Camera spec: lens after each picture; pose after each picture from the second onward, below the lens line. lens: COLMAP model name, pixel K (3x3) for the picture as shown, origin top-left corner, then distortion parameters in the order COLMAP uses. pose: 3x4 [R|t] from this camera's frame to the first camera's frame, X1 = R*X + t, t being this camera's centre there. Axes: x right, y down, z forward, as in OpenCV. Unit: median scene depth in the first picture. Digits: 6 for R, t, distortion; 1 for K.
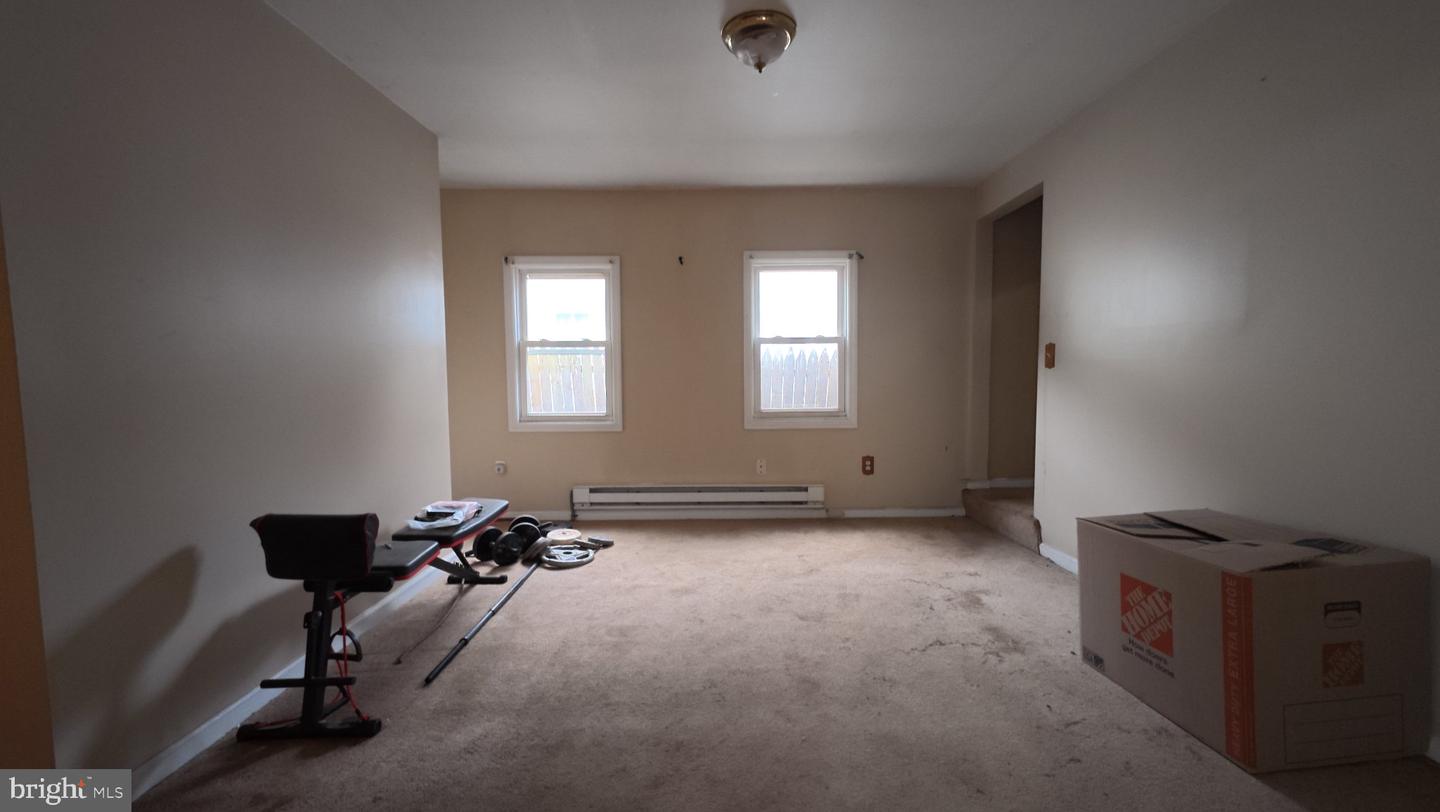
lens RADIAL K [[560.9, 0, 719.1], [0, 560.9, 403.3], [0, 0, 1]] dist [-0.000066, 0.000063]
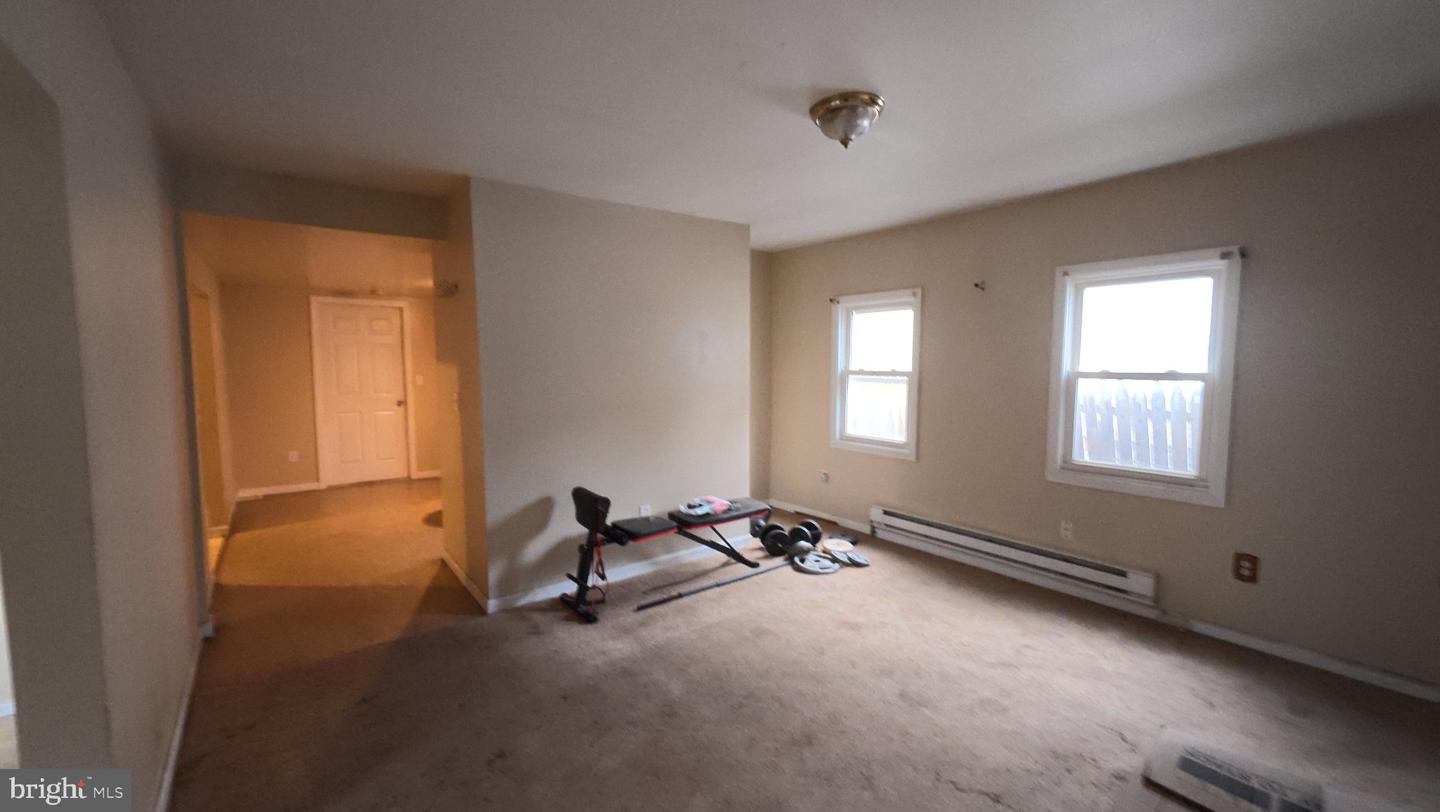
lens RADIAL K [[560.9, 0, 719.1], [0, 560.9, 403.3], [0, 0, 1]] dist [-0.000066, 0.000063]
pose [[0.603257, 0.068045, -0.794639, 0.416200], [-0.051370, 0.997600, 0.046427, -0.084407], [0.795891, 0.012813, 0.605304, 0.105720]]
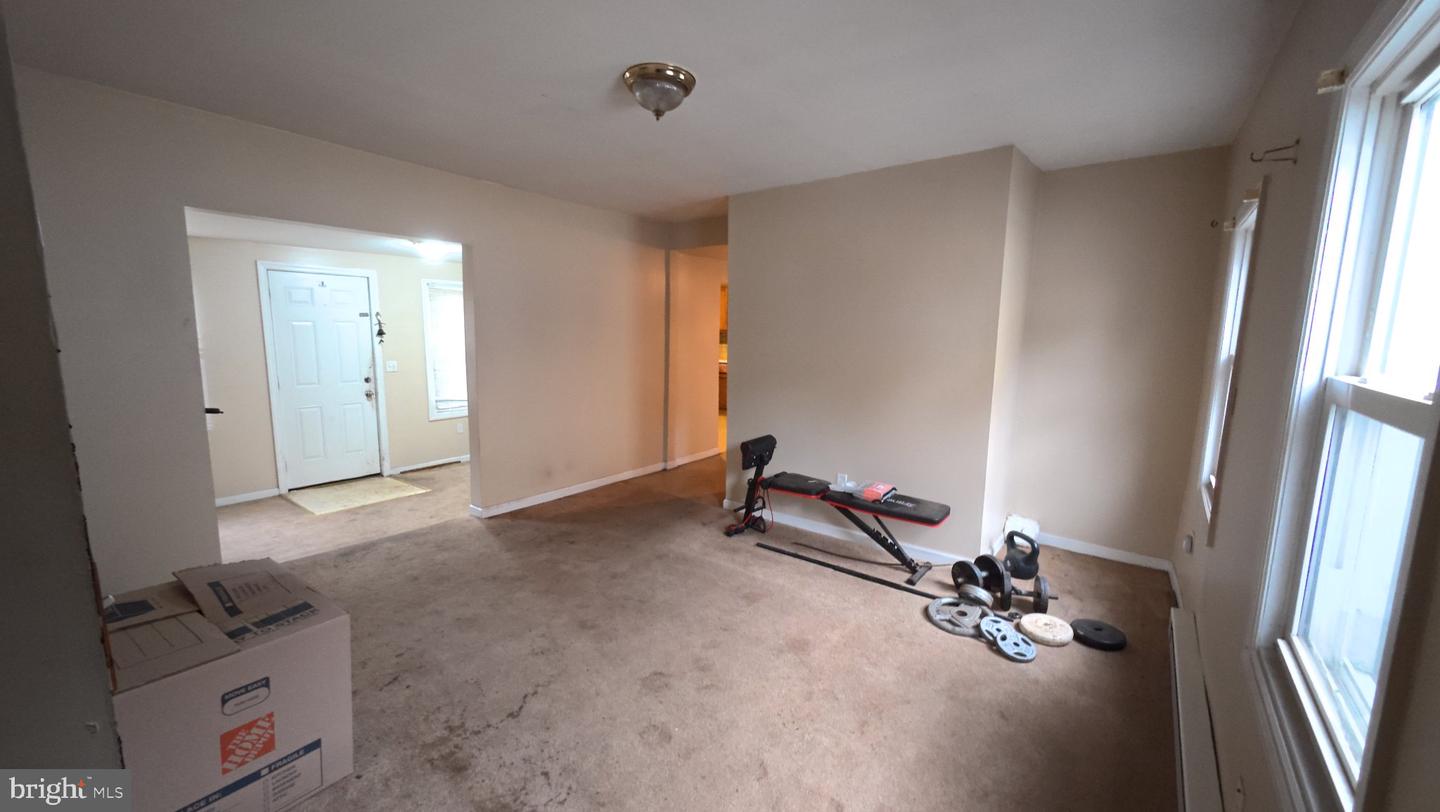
lens RADIAL K [[554.8, 0, 716.8], [0, 554.8, 408.9], [0, 0, 1]] dist [-0.000284, -0.000001]
pose [[-0.618276, 0.112378, -0.777886, 0.460228], [-0.056042, 0.980903, 0.186250, -0.135109], [0.783960, 0.158749, -0.600171, 0.948841]]
